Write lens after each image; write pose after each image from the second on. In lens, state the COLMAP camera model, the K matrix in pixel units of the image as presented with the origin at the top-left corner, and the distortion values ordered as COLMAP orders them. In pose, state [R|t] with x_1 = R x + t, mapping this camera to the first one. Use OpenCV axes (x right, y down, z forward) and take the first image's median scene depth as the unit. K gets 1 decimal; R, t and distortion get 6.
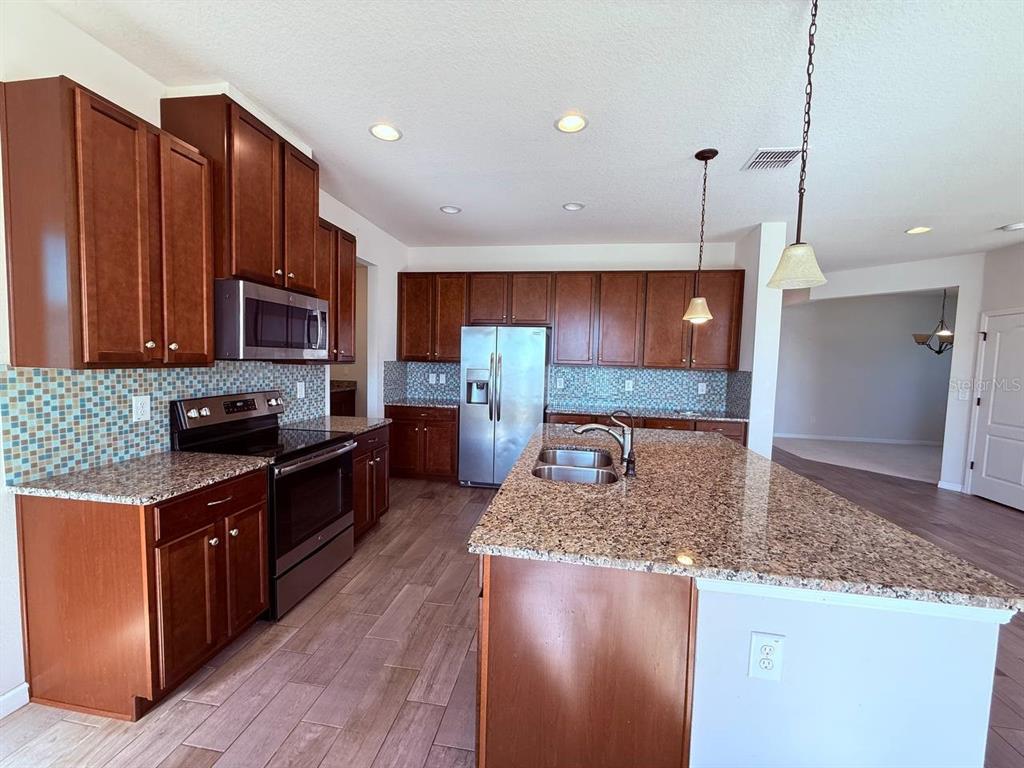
lens RADIAL K [[410.3, 0, 512.9], [0, 410.3, 384.9], [0, 0, 1]] dist [-0.000489, 0.000723]
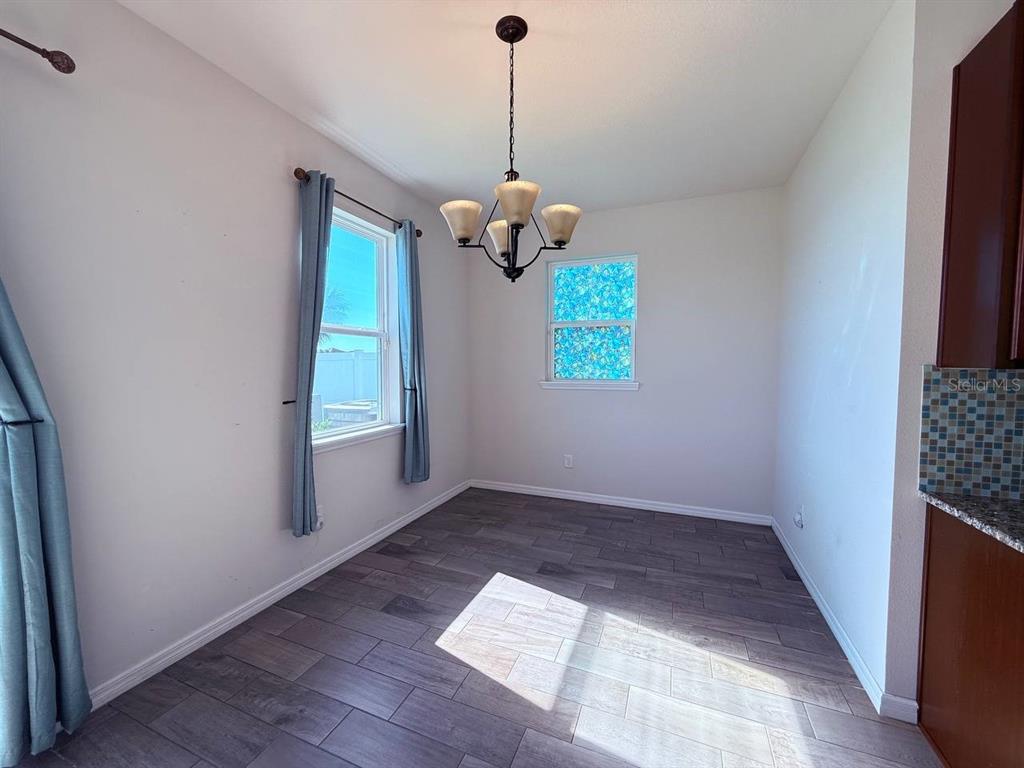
lens RADIAL K [[410.3, 0, 512.6], [0, 410.3, 385.9], [0, 0, 1]] dist [-0.000489, 0.000723]
pose [[-0.220539, 0.024782, -0.975063, -0.077066], [-0.069975, 0.996699, 0.041159, 0.026419], [0.972865, 0.077307, -0.218077, 0.244642]]
